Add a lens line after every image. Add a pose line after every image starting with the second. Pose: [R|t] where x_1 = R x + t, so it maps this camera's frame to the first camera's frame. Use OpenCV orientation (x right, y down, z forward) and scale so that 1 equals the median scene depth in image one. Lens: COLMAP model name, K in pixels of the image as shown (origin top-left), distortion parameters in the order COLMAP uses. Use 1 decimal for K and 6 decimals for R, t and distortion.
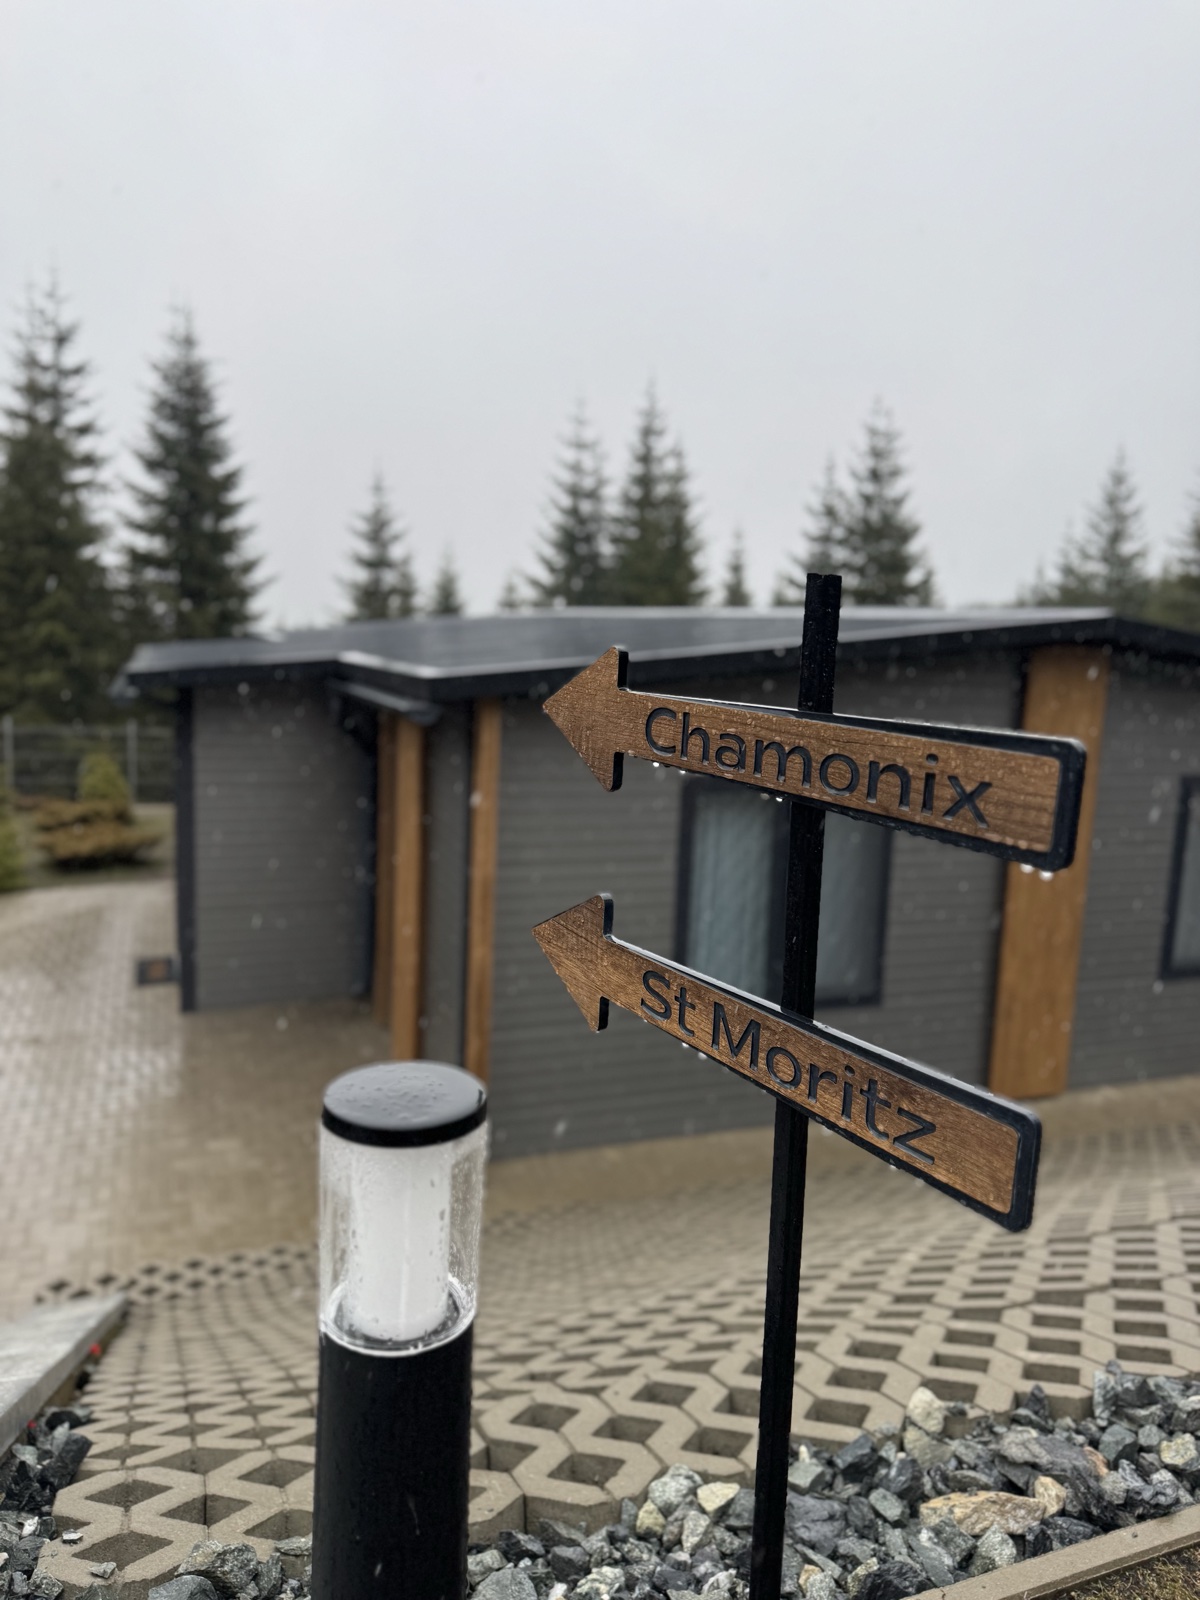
lens RADIAL K [[1153.4, 0, 600.0], [0, 1153.4, 800.0], [0, 0, 1]] dist [0.162928, -0.426996]
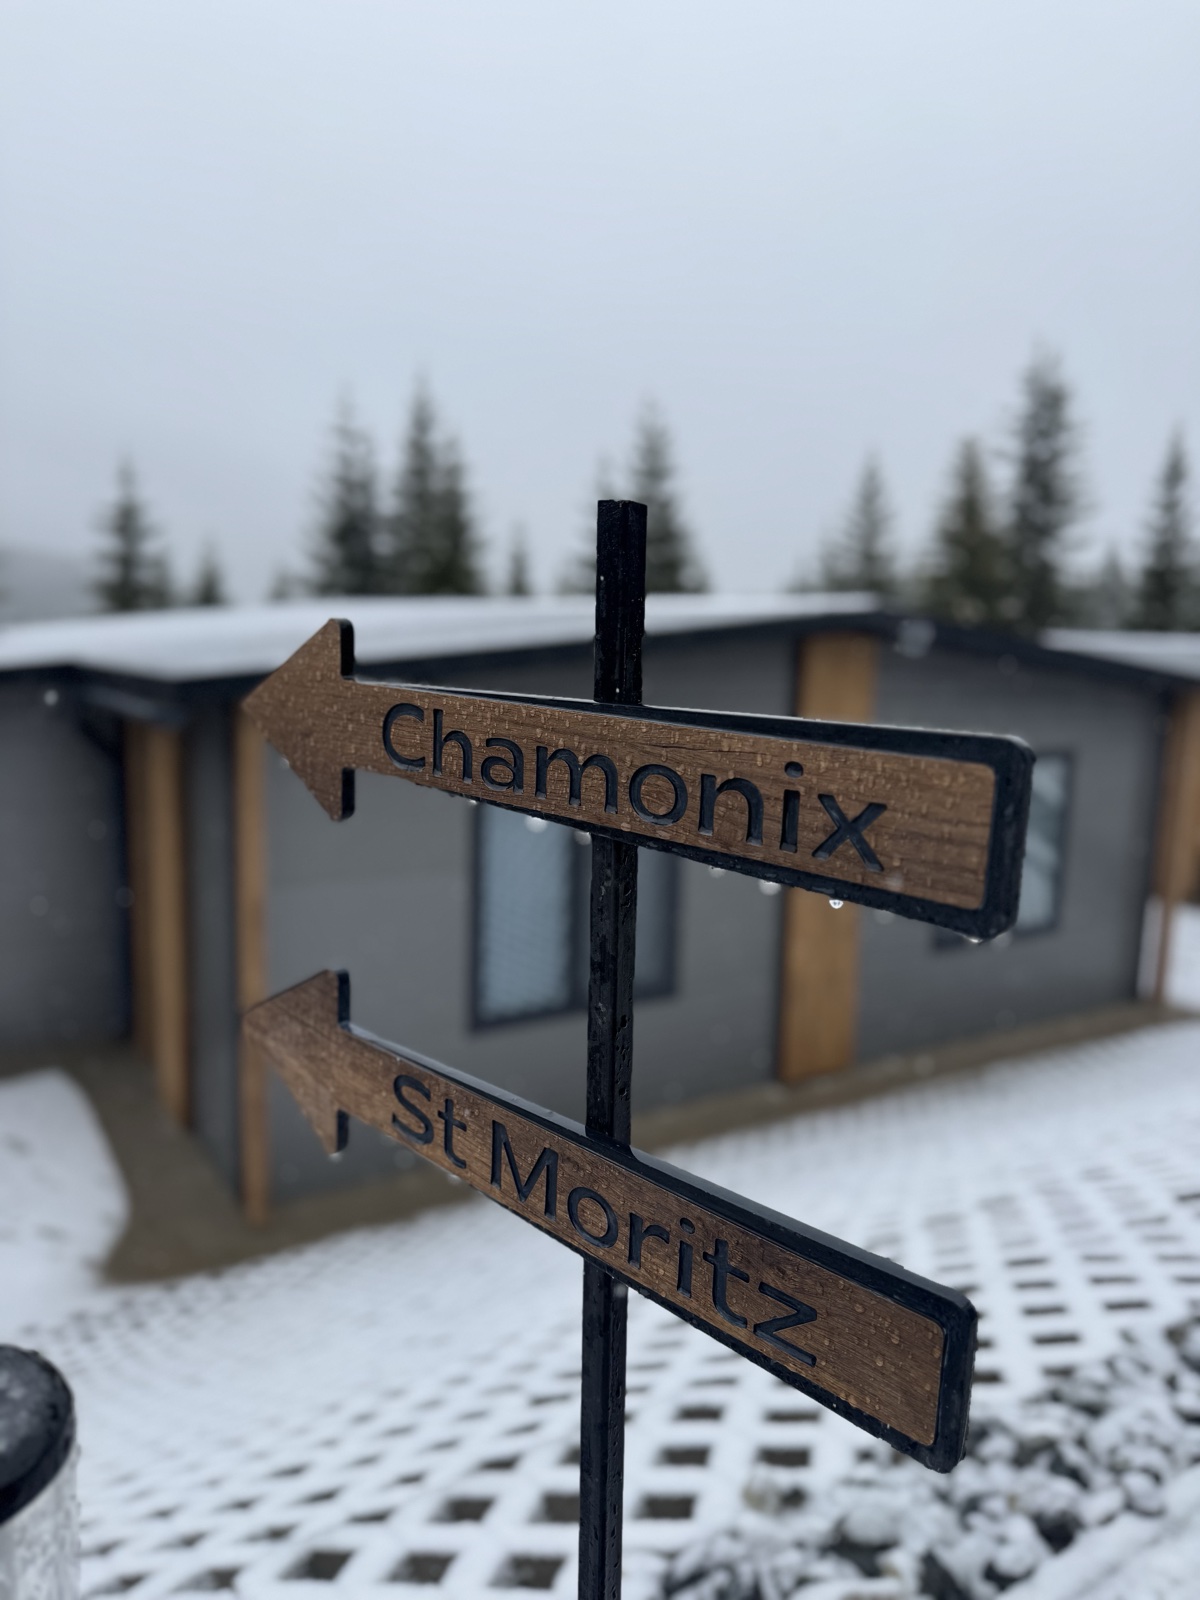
lens RADIAL K [[1136.8, 0, 600.0], [0, 1136.8, 800.0], [0, 0, 1]] dist [0.003520, -0.017430]
pose [[0.983786, -0.038575, 0.175149, 0.051892], [0.038494, 0.999251, 0.003862, -0.021204], [-0.175167, 0.002943, 0.984534, 0.324110]]
